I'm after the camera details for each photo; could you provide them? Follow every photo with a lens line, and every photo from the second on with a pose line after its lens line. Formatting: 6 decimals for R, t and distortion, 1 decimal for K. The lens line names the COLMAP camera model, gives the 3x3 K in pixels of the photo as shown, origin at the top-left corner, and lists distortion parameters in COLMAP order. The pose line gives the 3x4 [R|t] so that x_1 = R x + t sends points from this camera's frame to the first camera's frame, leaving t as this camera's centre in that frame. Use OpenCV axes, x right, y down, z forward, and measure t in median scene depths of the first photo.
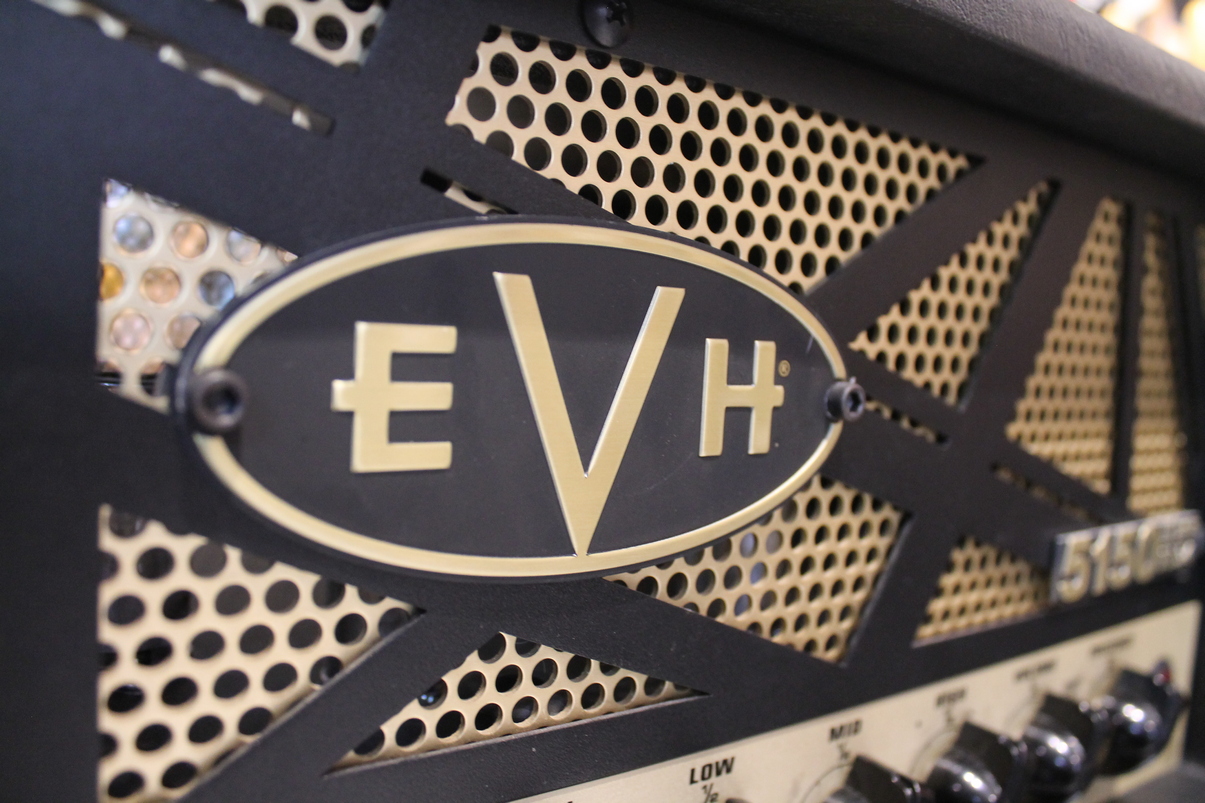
lens RADIAL K [[1020.7, 0, 602.5], [0, 1020.7, 401.5], [0, 0, 1]] dist [-0.152087, 0.091428]
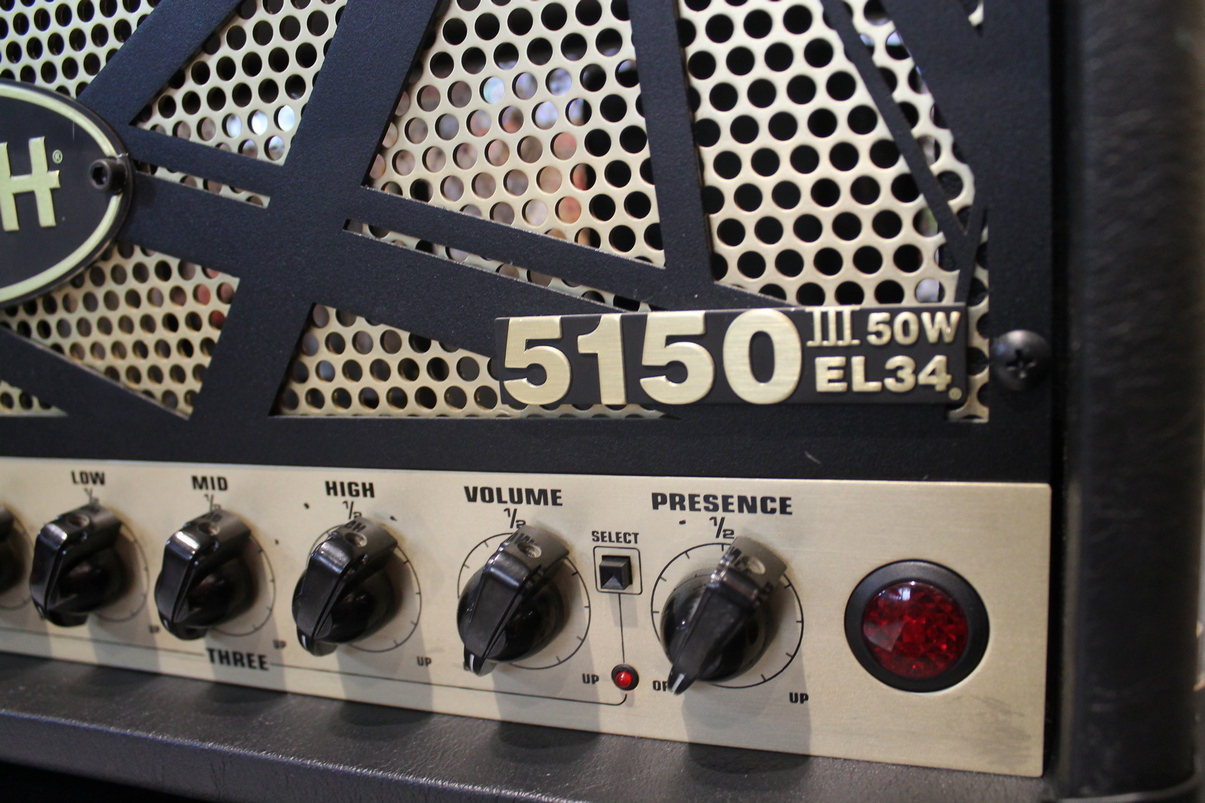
lens RADIAL K [[1020.7, 0, 602.5], [0, 1020.7, 401.5], [0, 0, 1]] dist [-0.152087, 0.091428]
pose [[0.543679, 0.047041, -0.837974, 1.475612], [0.035044, 0.996285, 0.078664, 0.184939], [0.838561, -0.072135, 0.540011, 0.839899]]
